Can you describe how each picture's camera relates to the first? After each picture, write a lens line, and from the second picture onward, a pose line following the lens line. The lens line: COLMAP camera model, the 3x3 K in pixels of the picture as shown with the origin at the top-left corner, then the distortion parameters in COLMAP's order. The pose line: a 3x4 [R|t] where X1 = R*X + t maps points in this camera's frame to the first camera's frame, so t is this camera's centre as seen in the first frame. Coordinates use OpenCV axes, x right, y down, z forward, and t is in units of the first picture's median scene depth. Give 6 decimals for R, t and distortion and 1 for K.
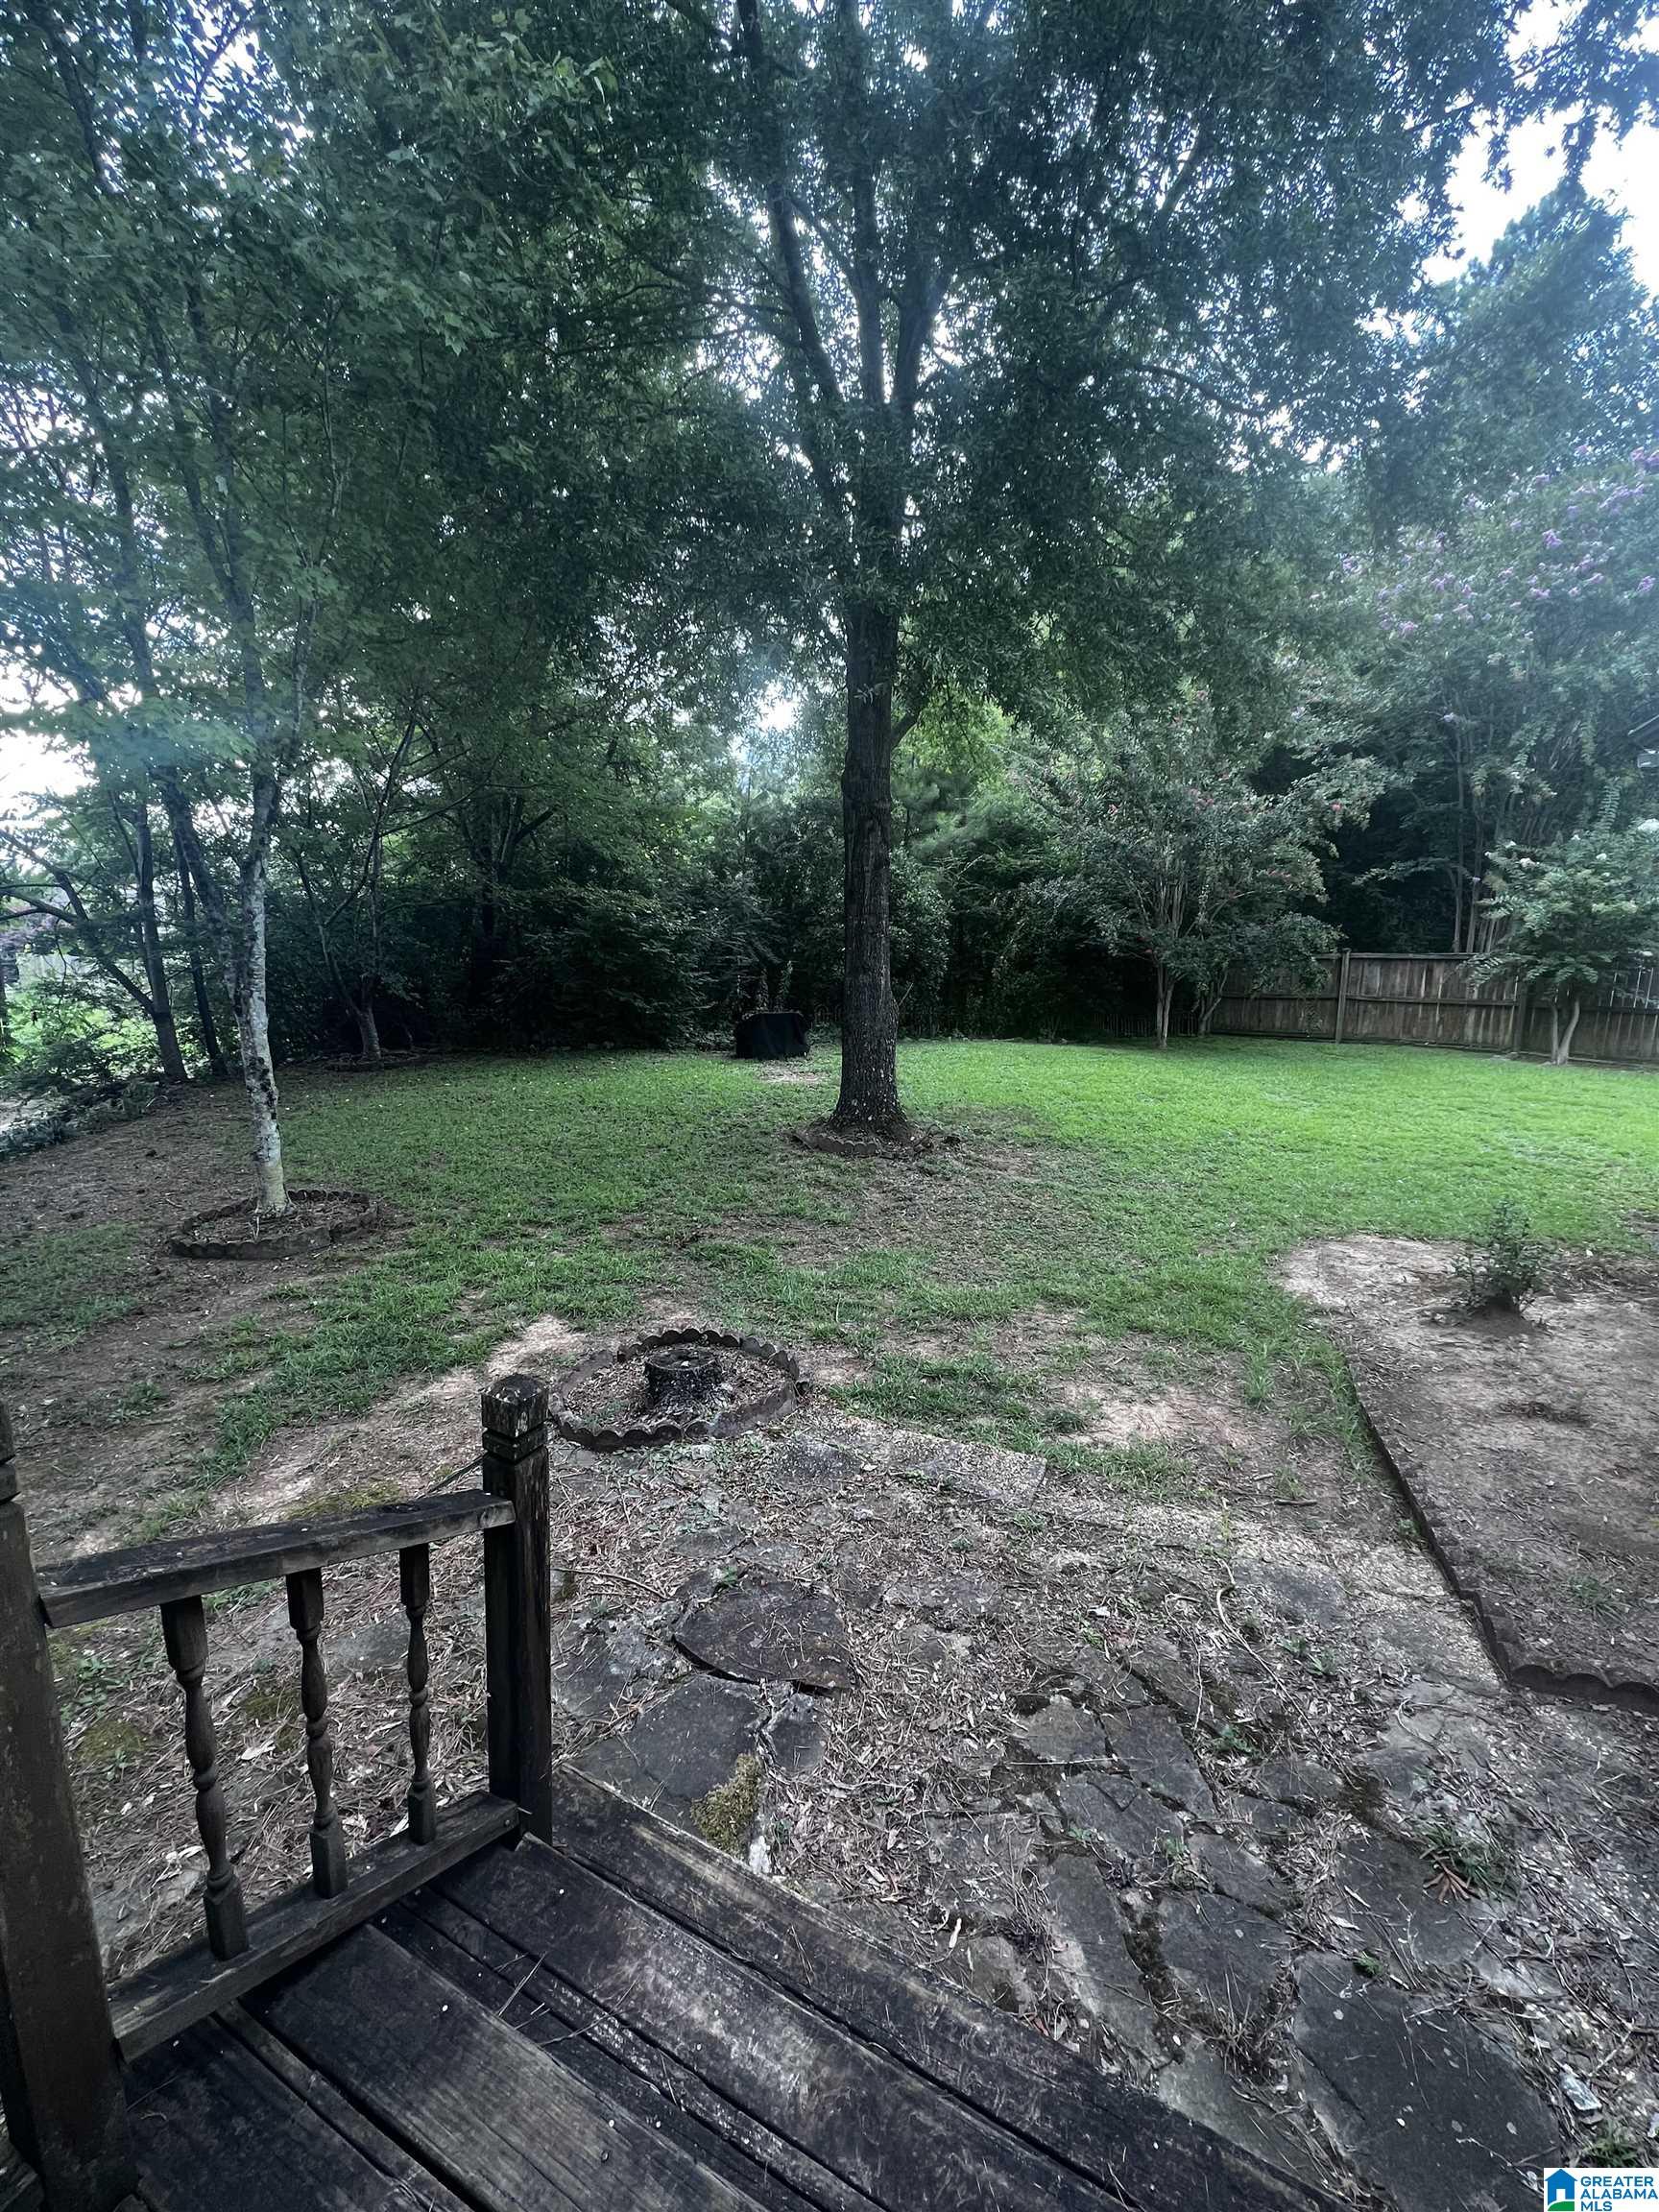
lens RADIAL K [[883.4, 0, 827.8], [0, 883.4, 1108.5], [0, 0, 1]] dist [-0.003299, 0.001500]
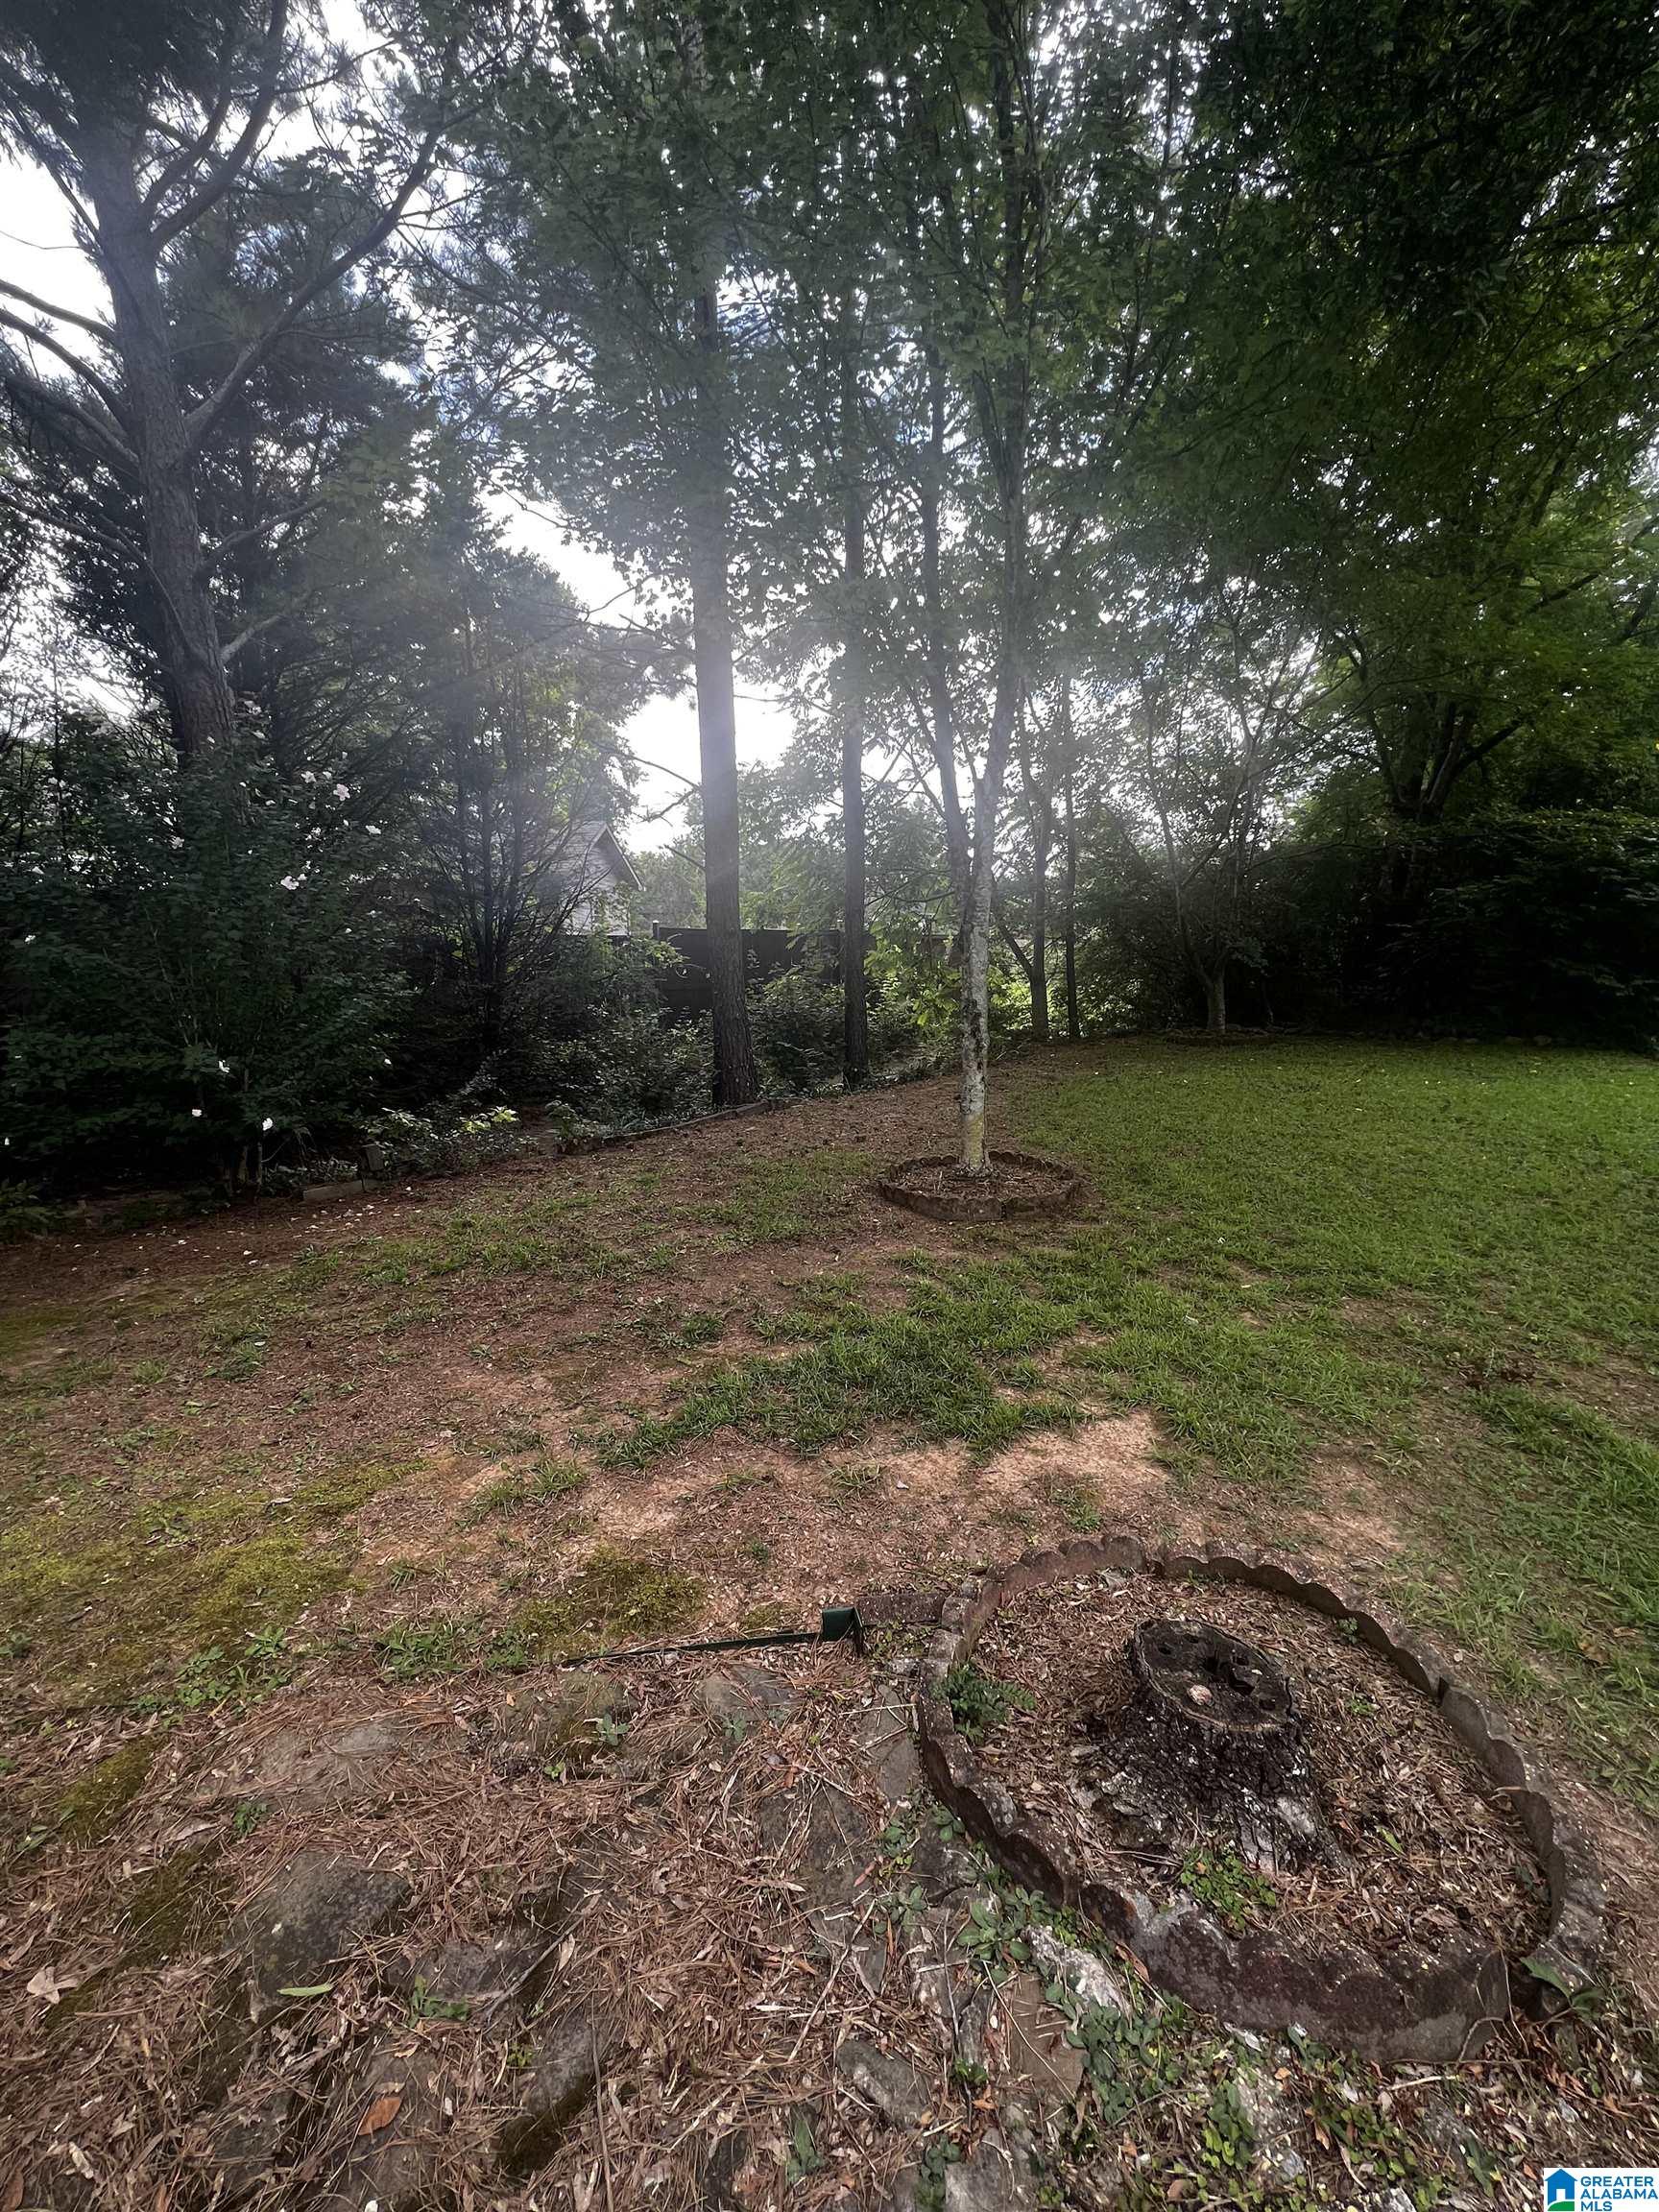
lens RADIAL K [[883.4, 0, 827.8], [0, 883.4, 1108.5], [0, 0, 1]] dist [-0.003299, 0.001500]
pose [[0.563896, 0.139470, -0.813983, 0.026755], [-0.130502, 0.988301, 0.078931, 0.000753], [0.815469, 0.061718, 0.575500, 0.358746]]
